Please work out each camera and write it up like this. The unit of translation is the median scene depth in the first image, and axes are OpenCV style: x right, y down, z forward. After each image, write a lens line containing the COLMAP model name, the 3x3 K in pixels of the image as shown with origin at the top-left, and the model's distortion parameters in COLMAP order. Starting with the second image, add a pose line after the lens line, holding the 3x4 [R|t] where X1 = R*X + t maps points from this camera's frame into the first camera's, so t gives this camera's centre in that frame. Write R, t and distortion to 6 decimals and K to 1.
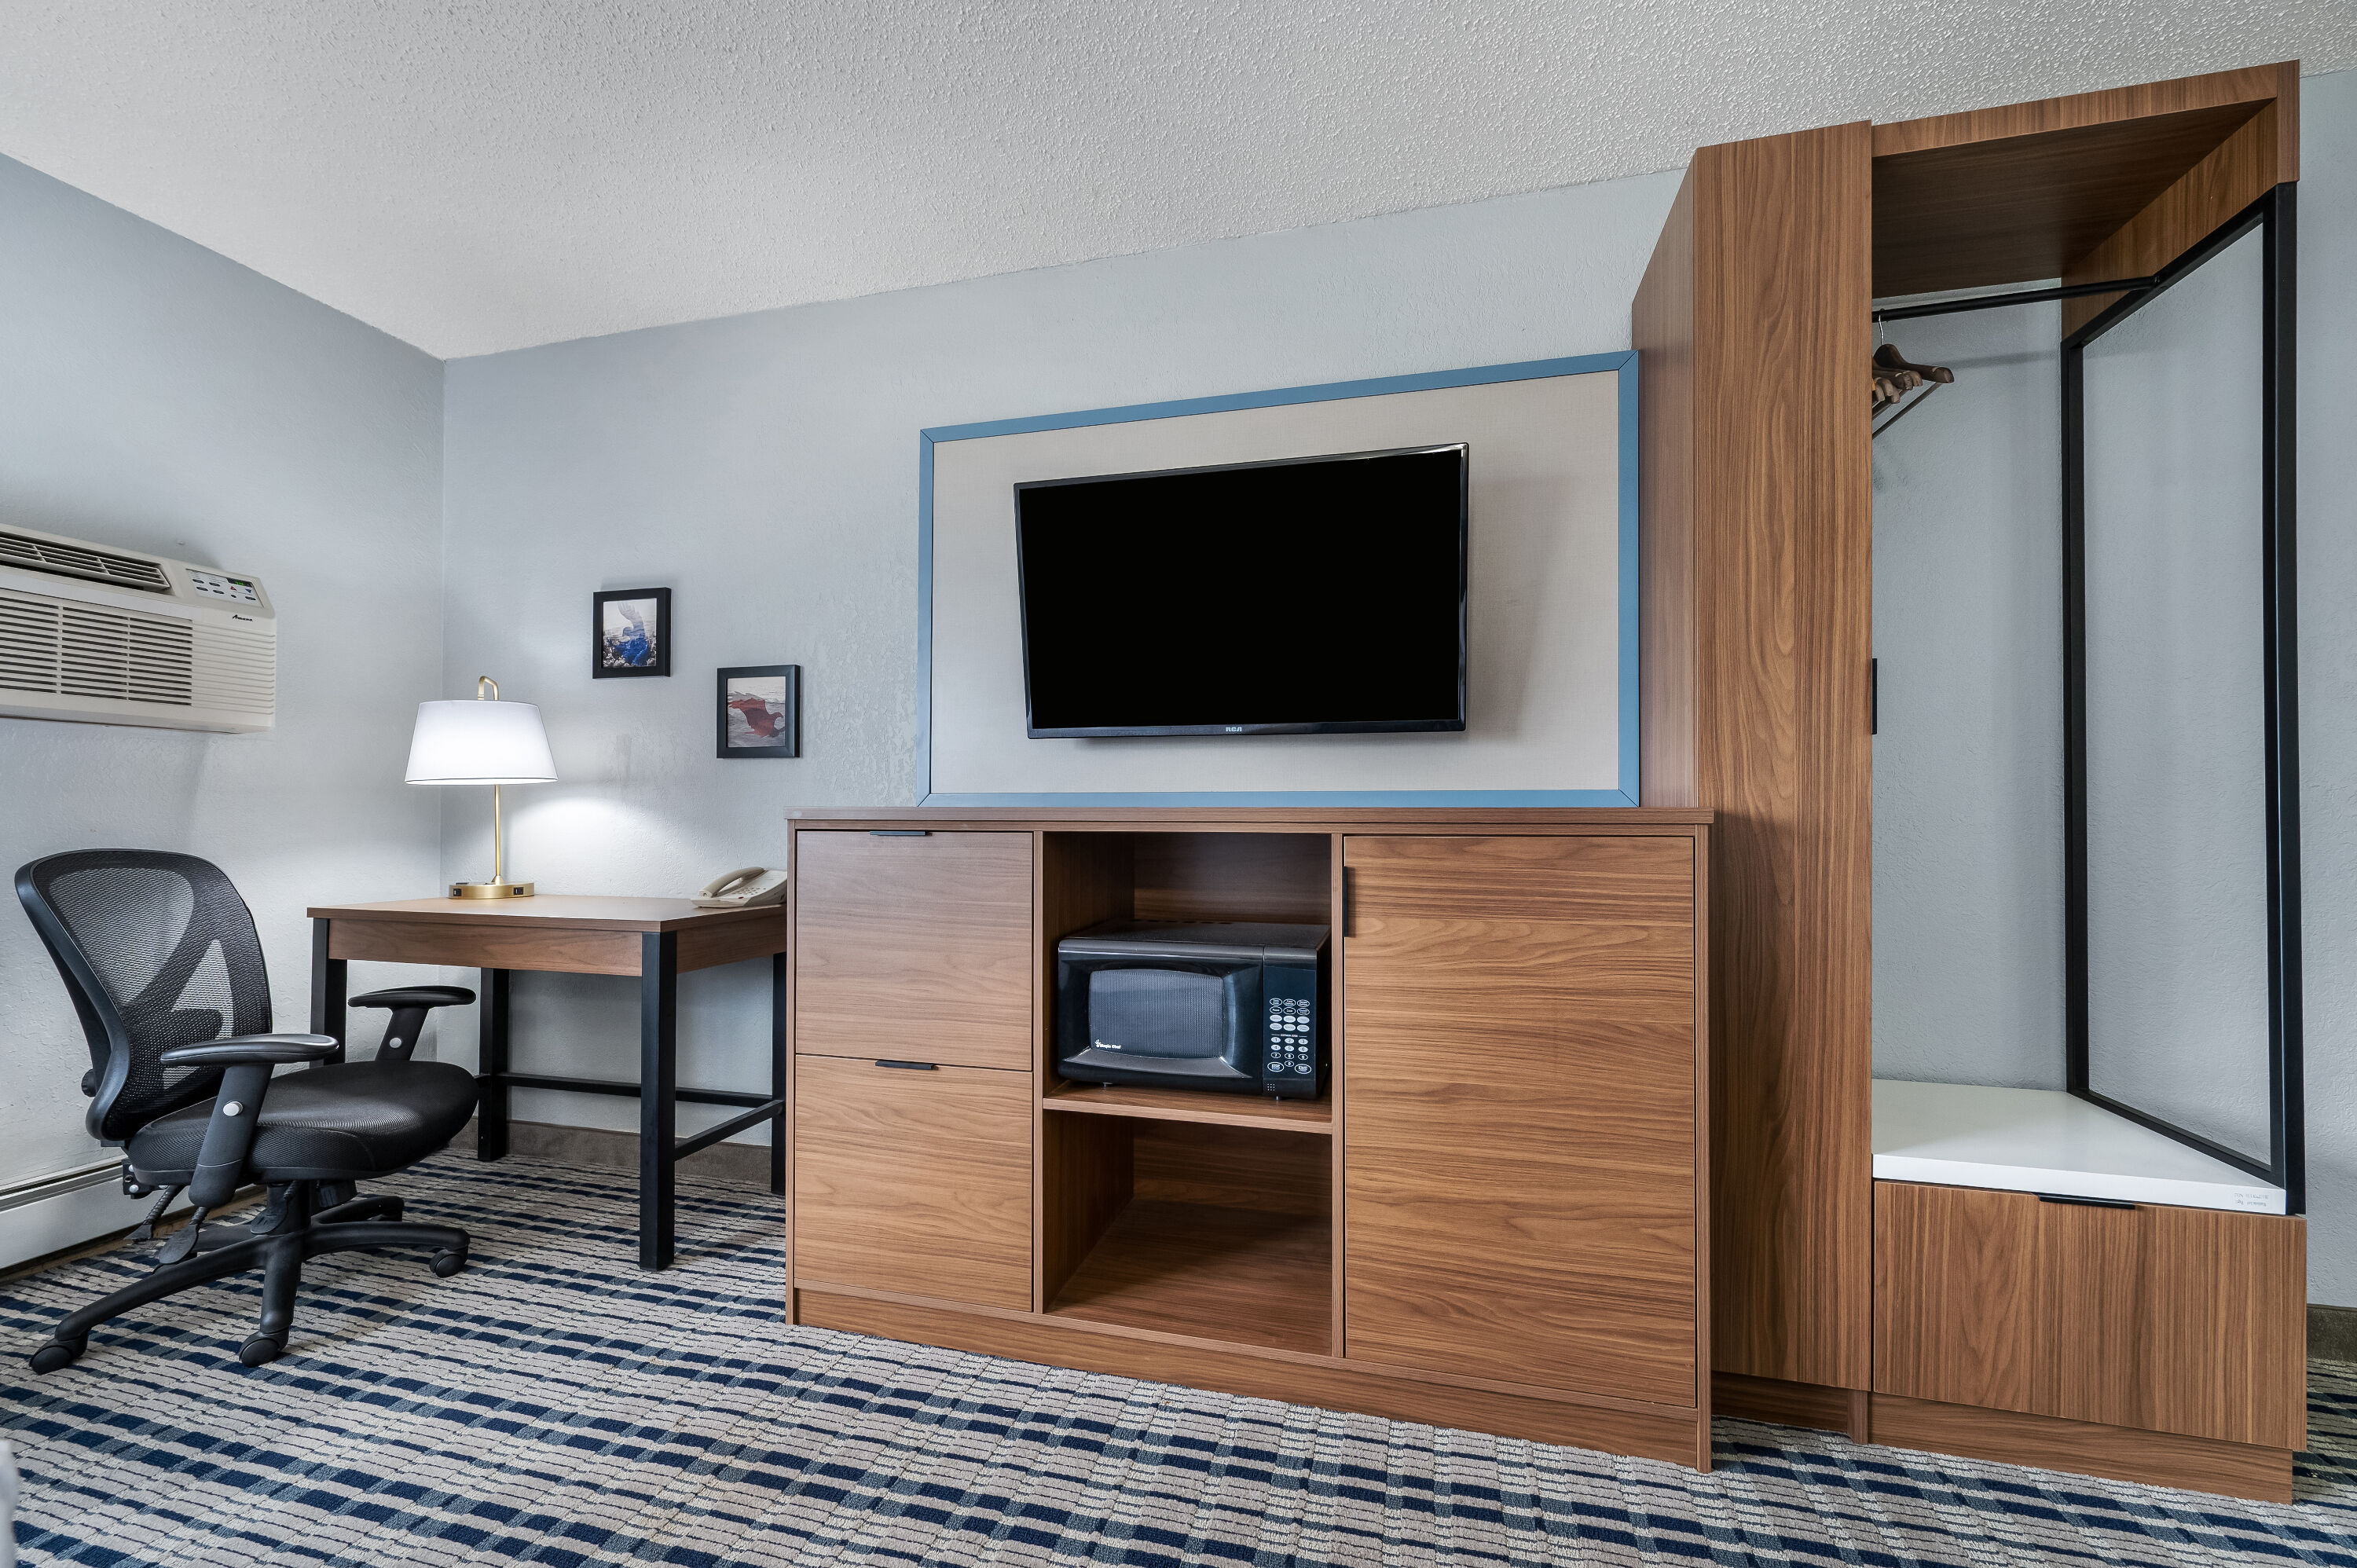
lens RADIAL K [[1011.2, 0, 1178.5], [0, 1011.2, 784.0], [0, 0, 1]] dist [0.001029, 0.000182]
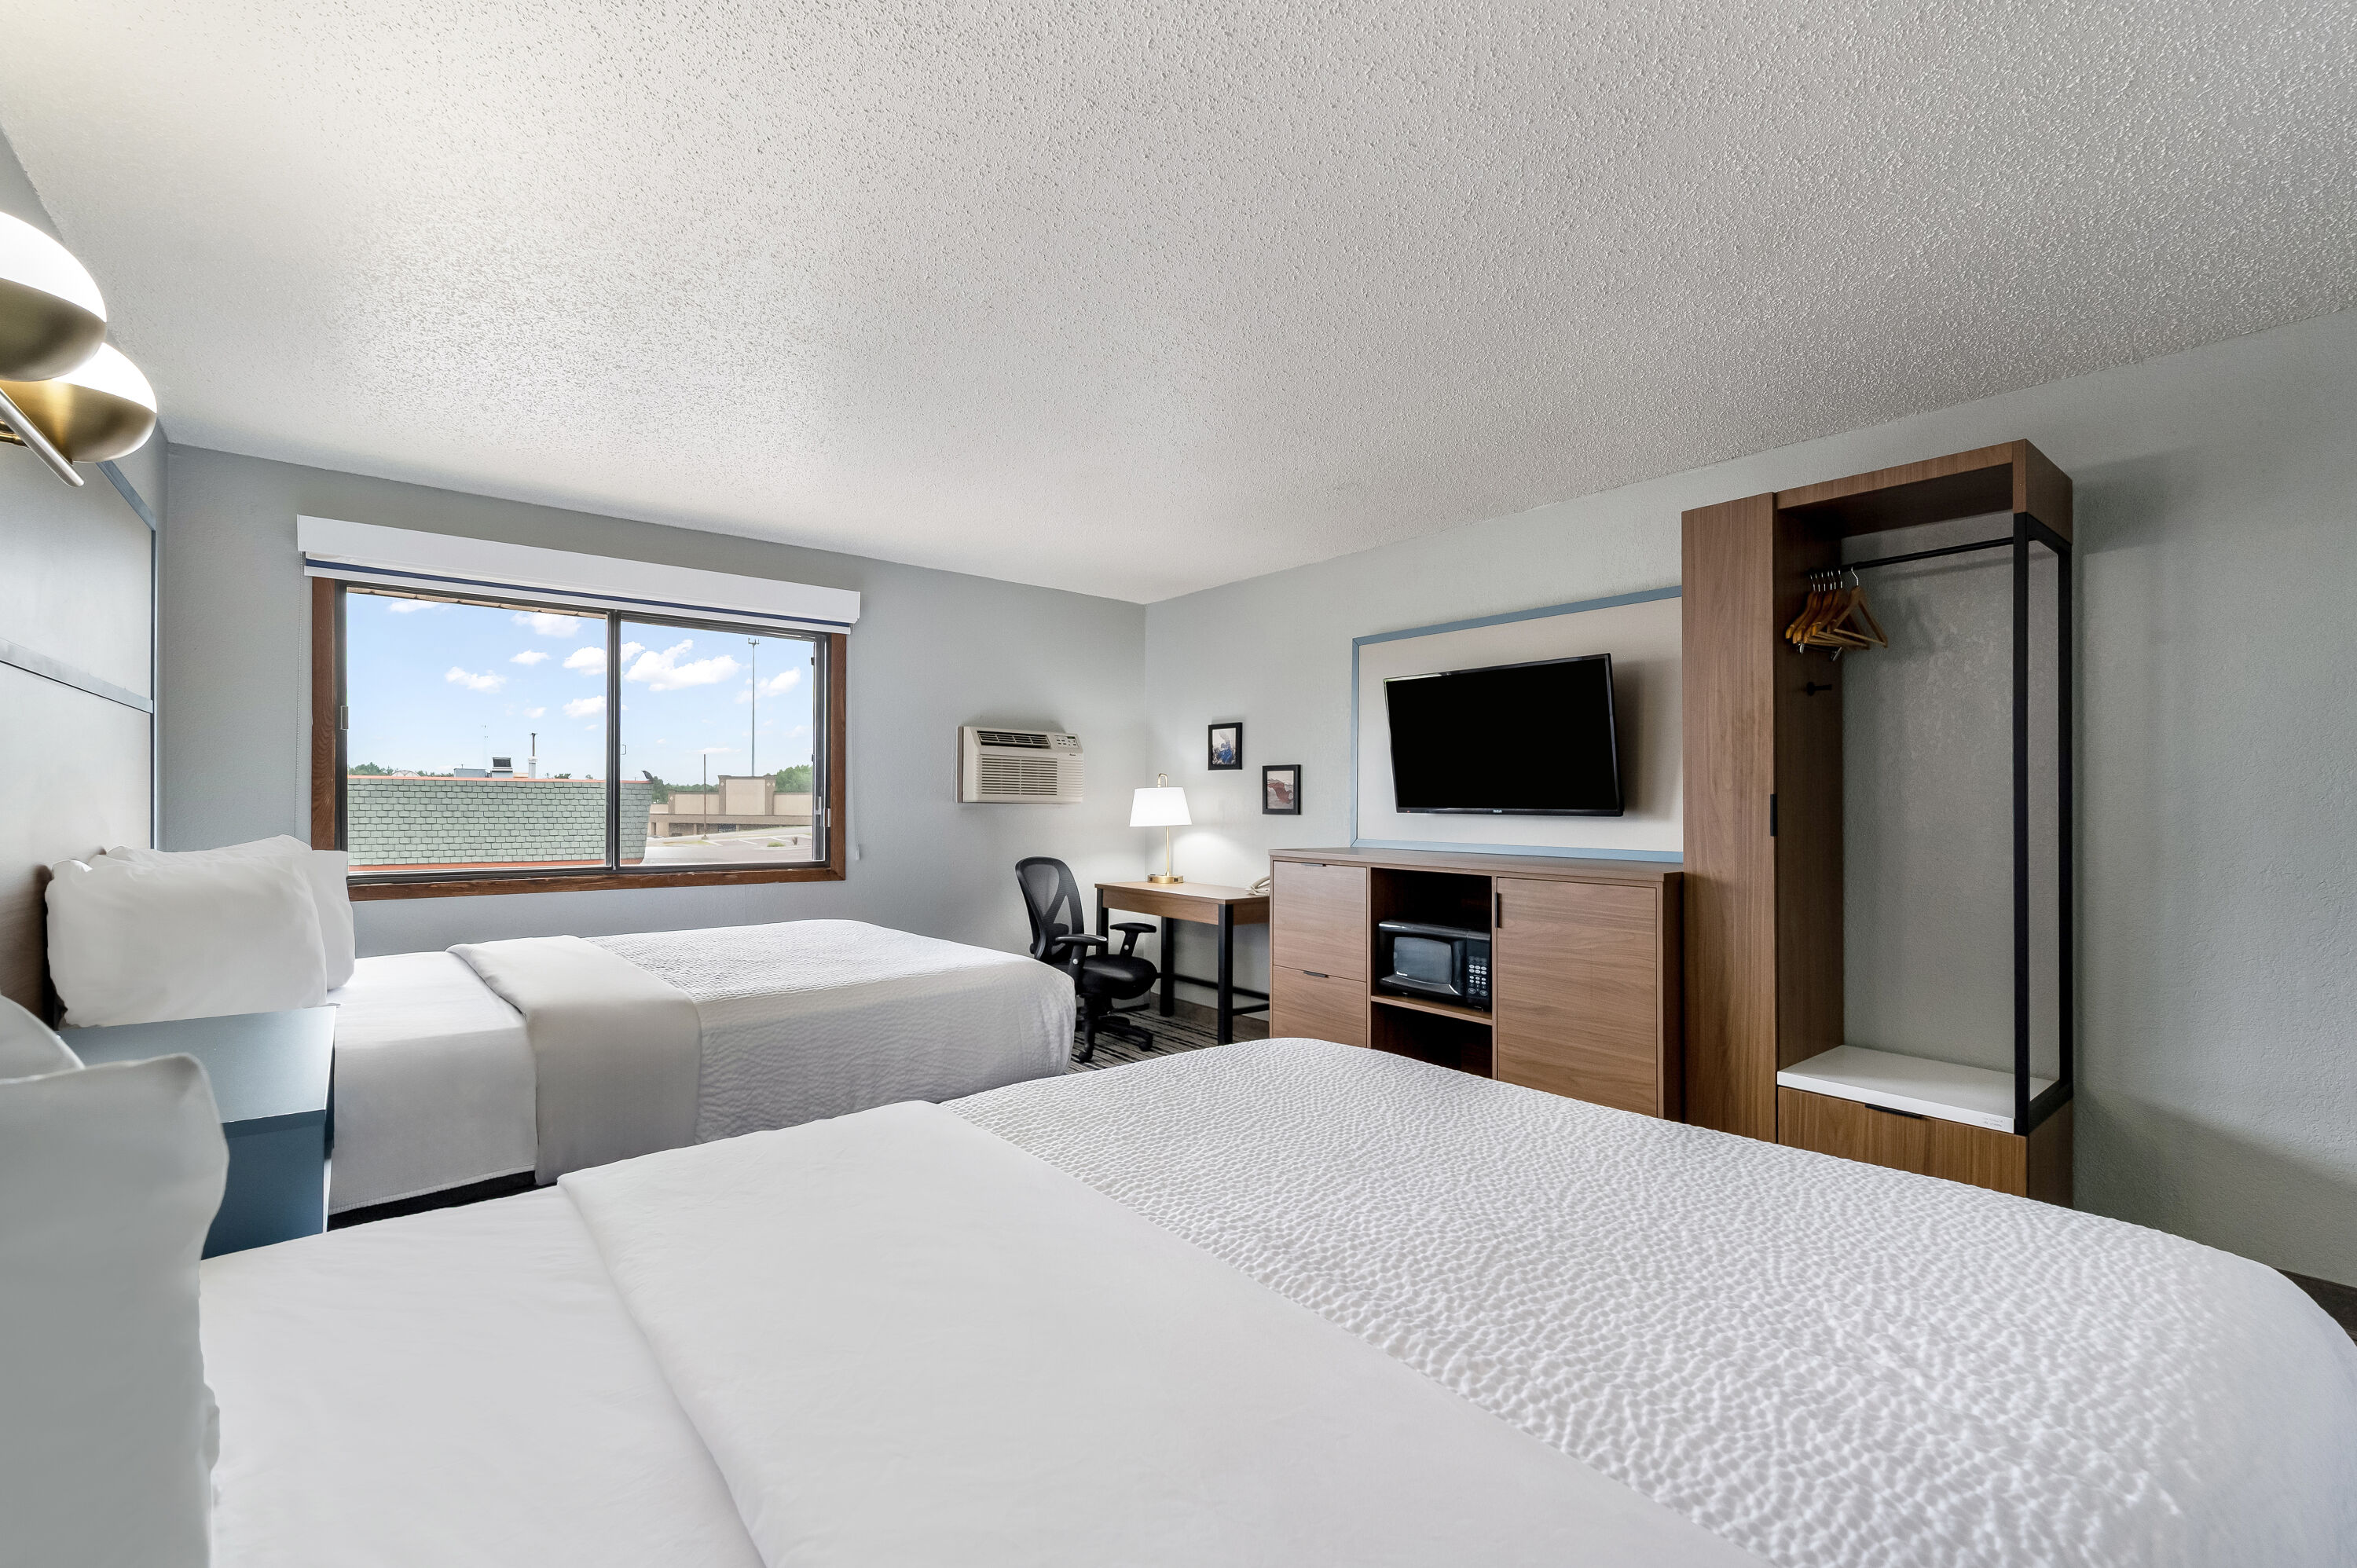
lens RADIAL K [[1011.2, 0, 1178.5], [0, 1011.2, 784.0], [0, 0, 1]] dist [0.001029, 0.000182]
pose [[0.816630, -0.003267, -0.577152, 0.631856], [0.005211, 0.999985, 0.001712, -0.109751], [0.577138, -0.004406, 0.816635, -0.781784]]
